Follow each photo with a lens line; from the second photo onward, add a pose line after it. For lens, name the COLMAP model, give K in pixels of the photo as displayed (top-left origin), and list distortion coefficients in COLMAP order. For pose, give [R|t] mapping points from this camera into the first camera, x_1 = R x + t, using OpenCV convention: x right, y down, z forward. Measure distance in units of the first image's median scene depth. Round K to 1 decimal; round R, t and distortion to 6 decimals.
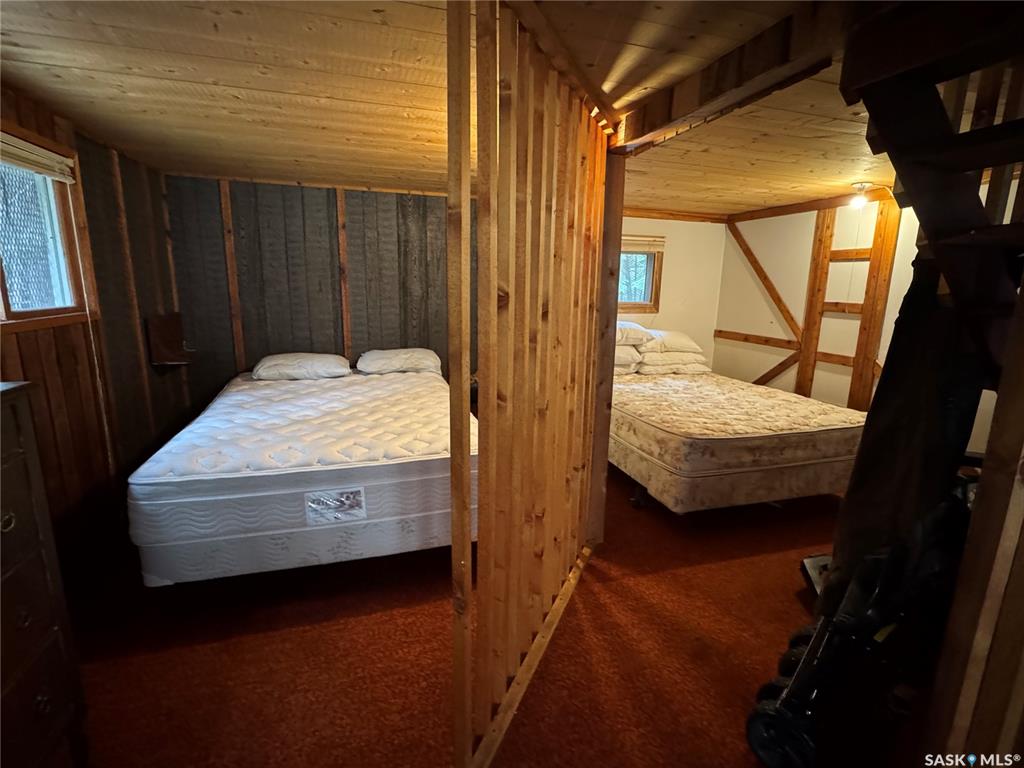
lens RADIAL K [[490.5, 0, 508.7], [0, 490.5, 382.3], [0, 0, 1]] dist [-0.004154, -0.000011]
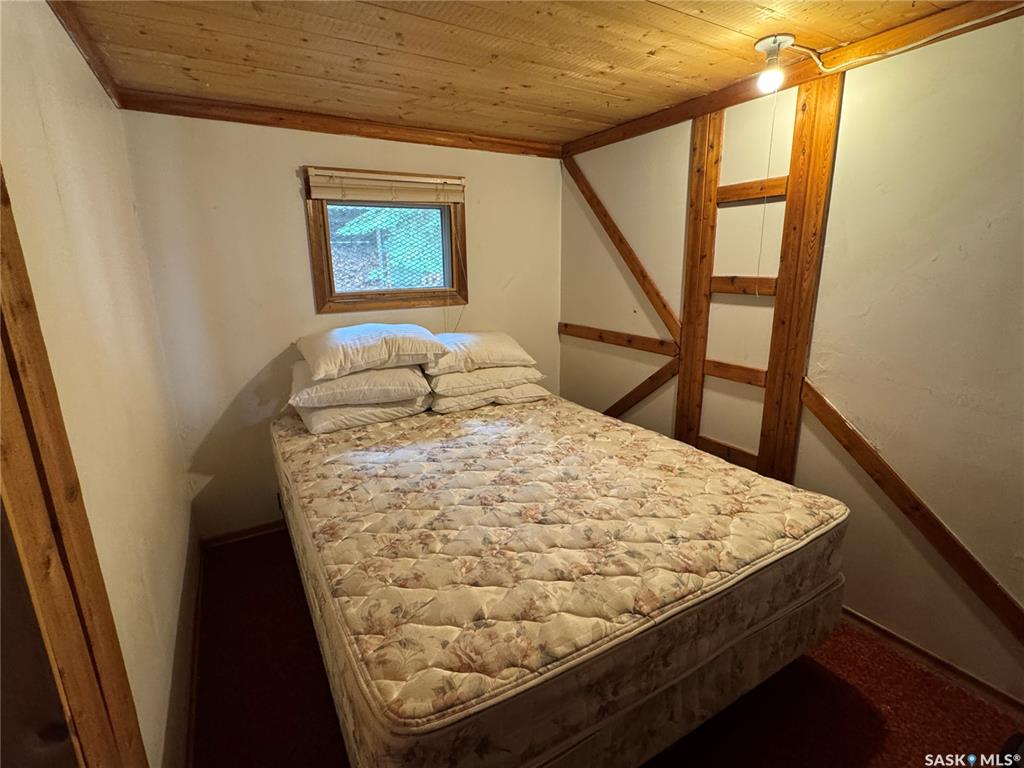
lens RADIAL K [[490.5, 0, 508.7], [0, 490.5, 382.3], [0, 0, 1]] dist [-0.004154, -0.000011]
pose [[0.973554, -0.089357, 0.210257, 0.294894], [0.080173, 0.995433, 0.051823, -0.095679], [-0.213927, -0.033595, 0.976272, 0.515185]]
